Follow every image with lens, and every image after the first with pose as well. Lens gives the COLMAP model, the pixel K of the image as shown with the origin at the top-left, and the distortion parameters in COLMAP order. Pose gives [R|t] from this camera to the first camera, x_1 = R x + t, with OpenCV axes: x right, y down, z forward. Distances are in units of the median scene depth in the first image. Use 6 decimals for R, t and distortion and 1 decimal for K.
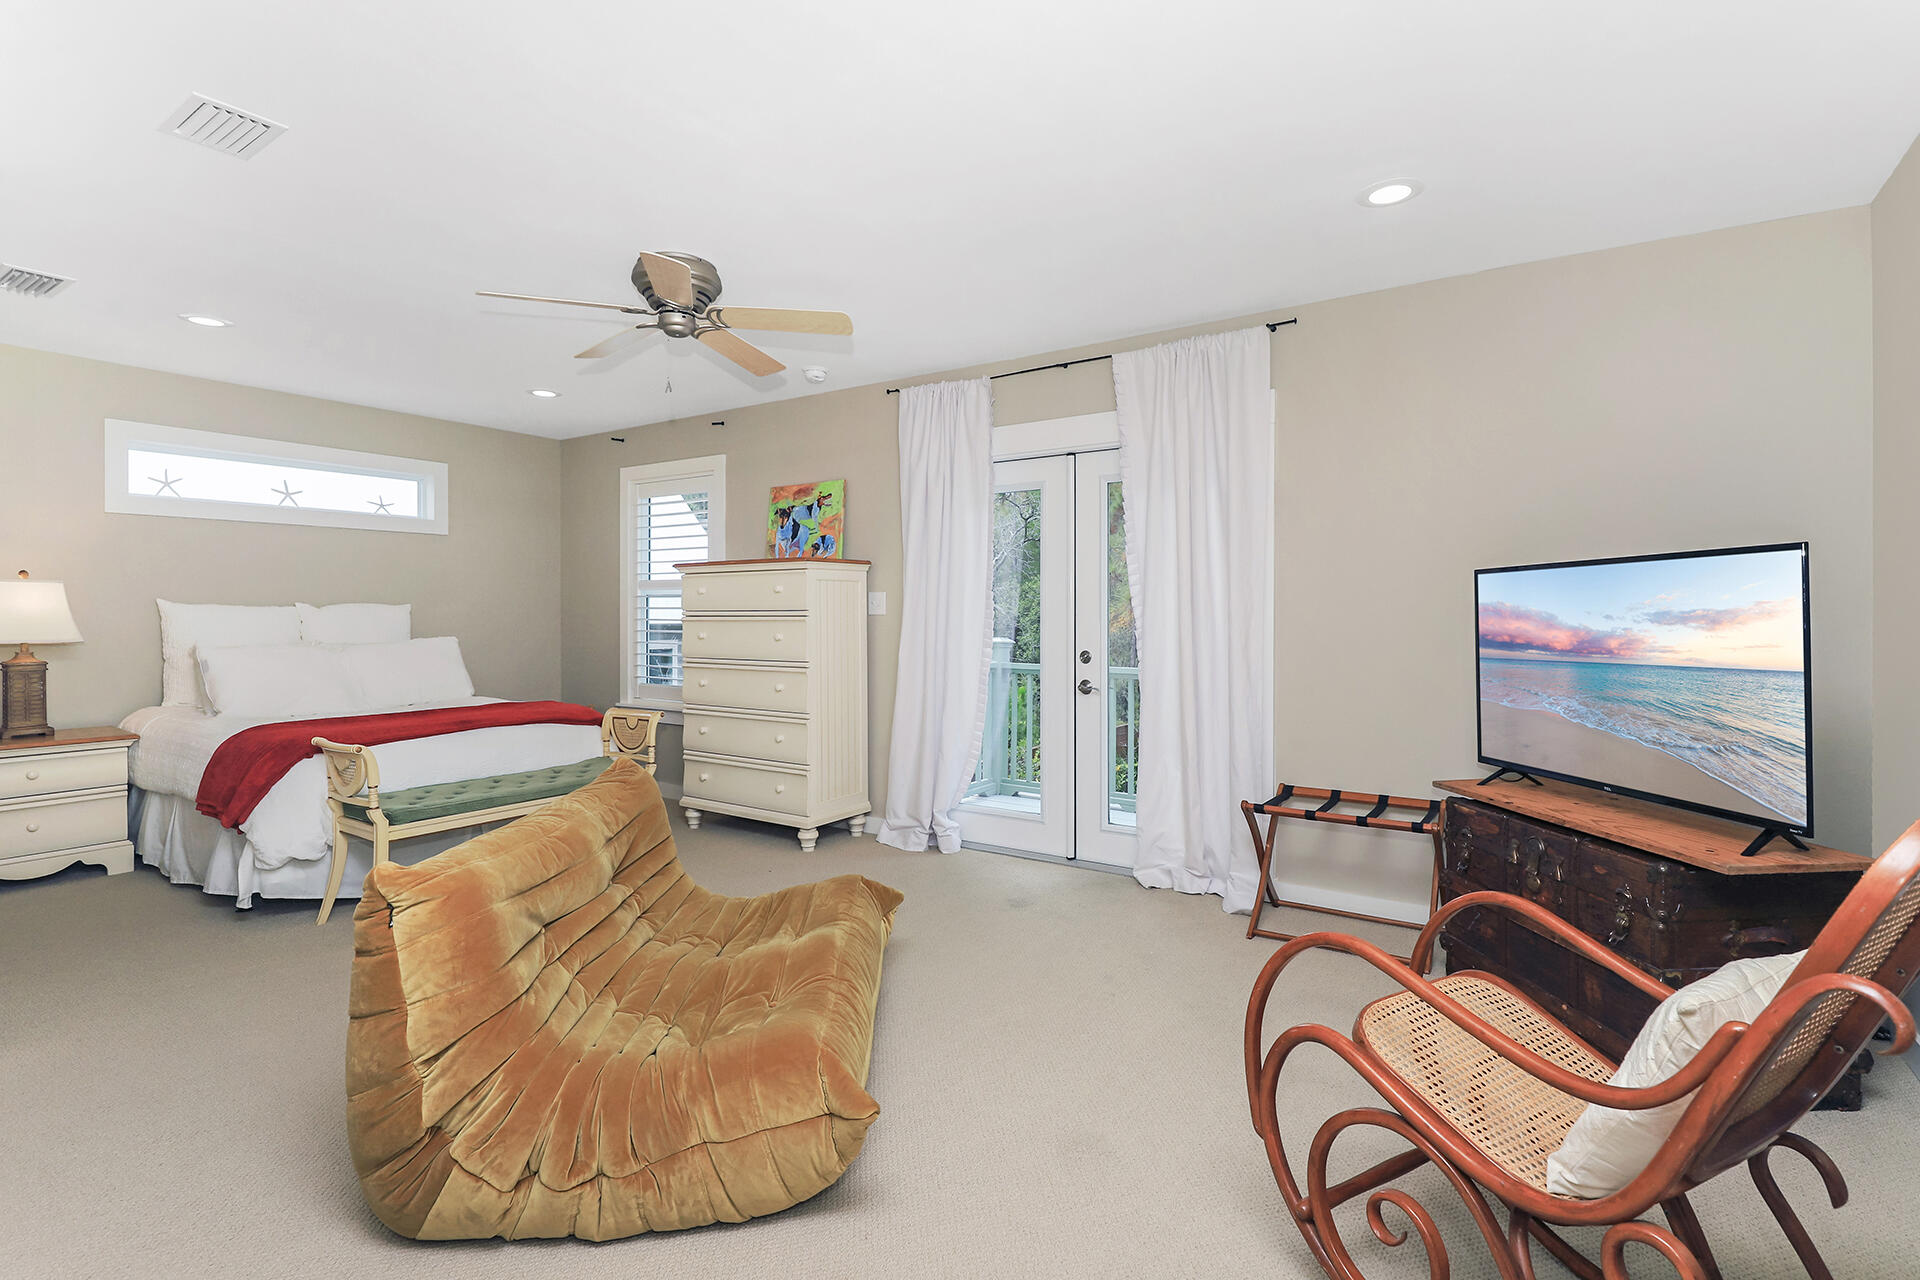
lens RADIAL K [[914.2, 0, 977.2], [0, 914.2, 614.9], [0, 0, 1]] dist [0.004223, -0.000979]
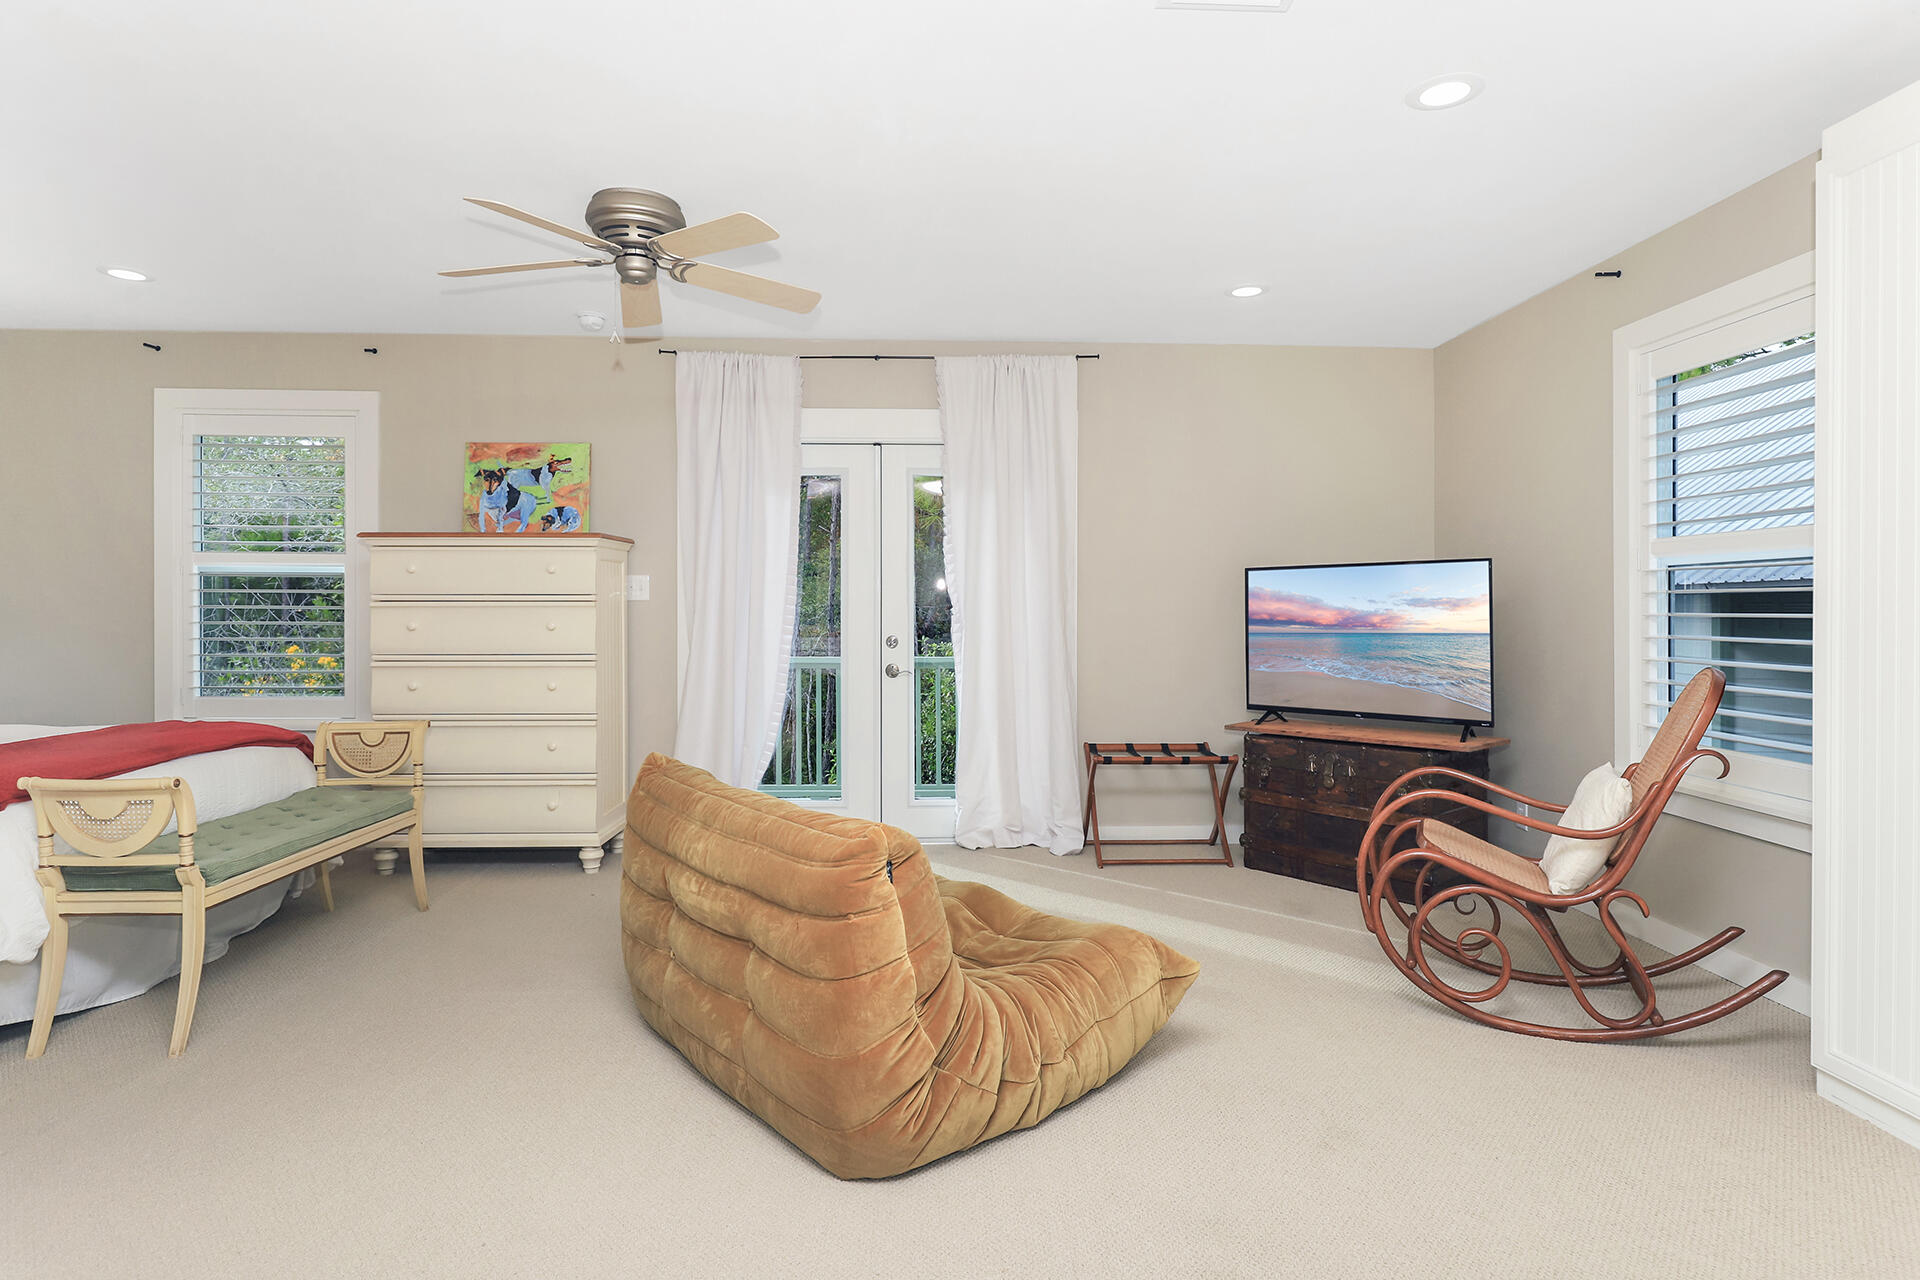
lens RADIAL K [[1050.7, 0, 977.7], [0, 1050.7, 617.2], [0, 0, 1]] dist [-0.007329, -0.000604]
pose [[0.805644, -0.003518, 0.592389, -0.522554], [-0.001348, 0.999969, 0.007772, 0.008889], [-0.592398, -0.007060, 0.805614, -0.015236]]
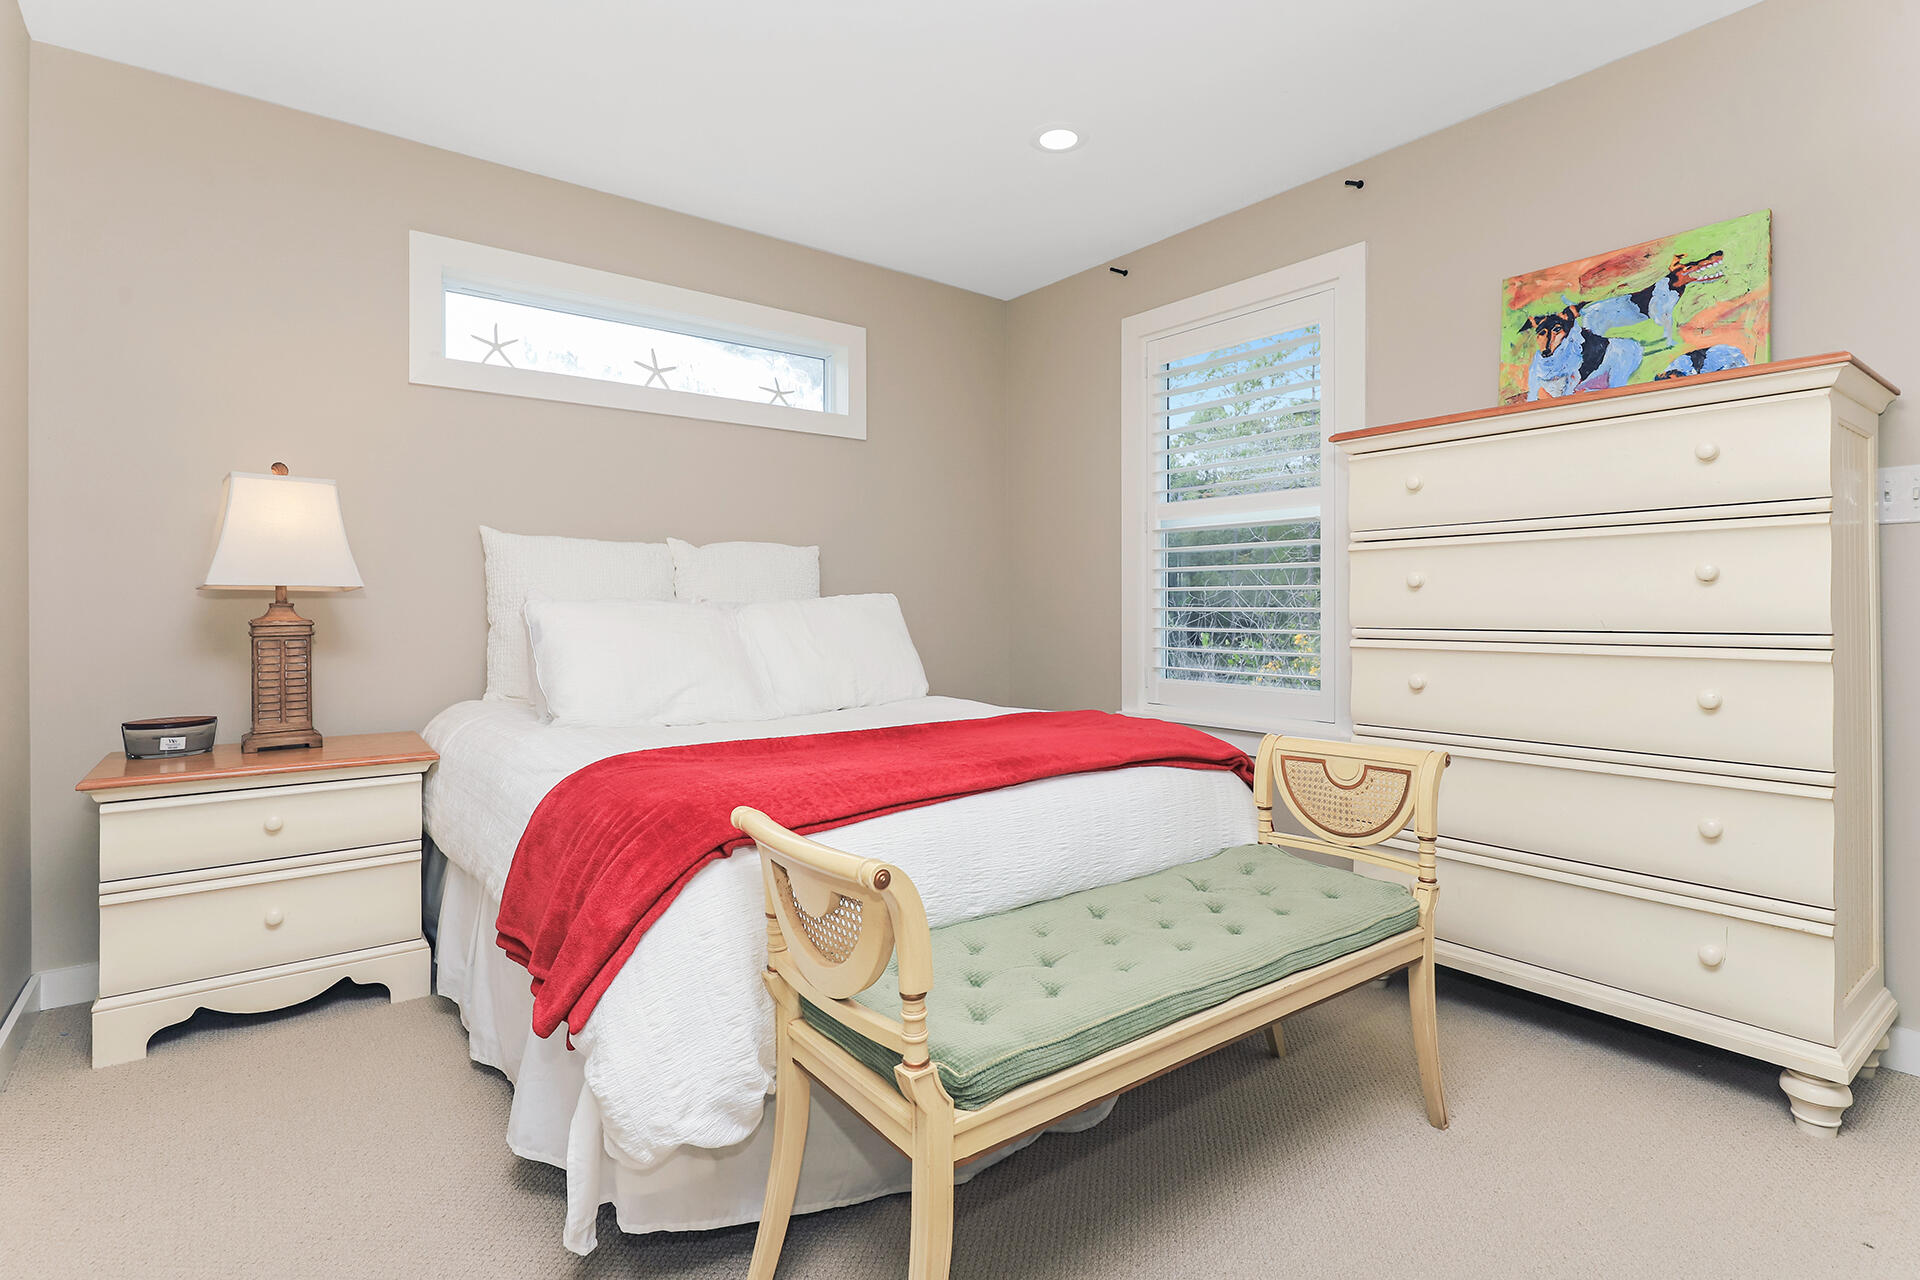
lens RADIAL K [[931.7, 0, 957.8], [0, 931.7, 601.6], [0, 0, 1]] dist [-0.000277, 0.000005]
pose [[0.949915, -0.003349, -0.312490, -0.440830], [0.000695, 0.999963, -0.008604, 0.044437], [0.312508, 0.007956, 0.949882, 0.565738]]
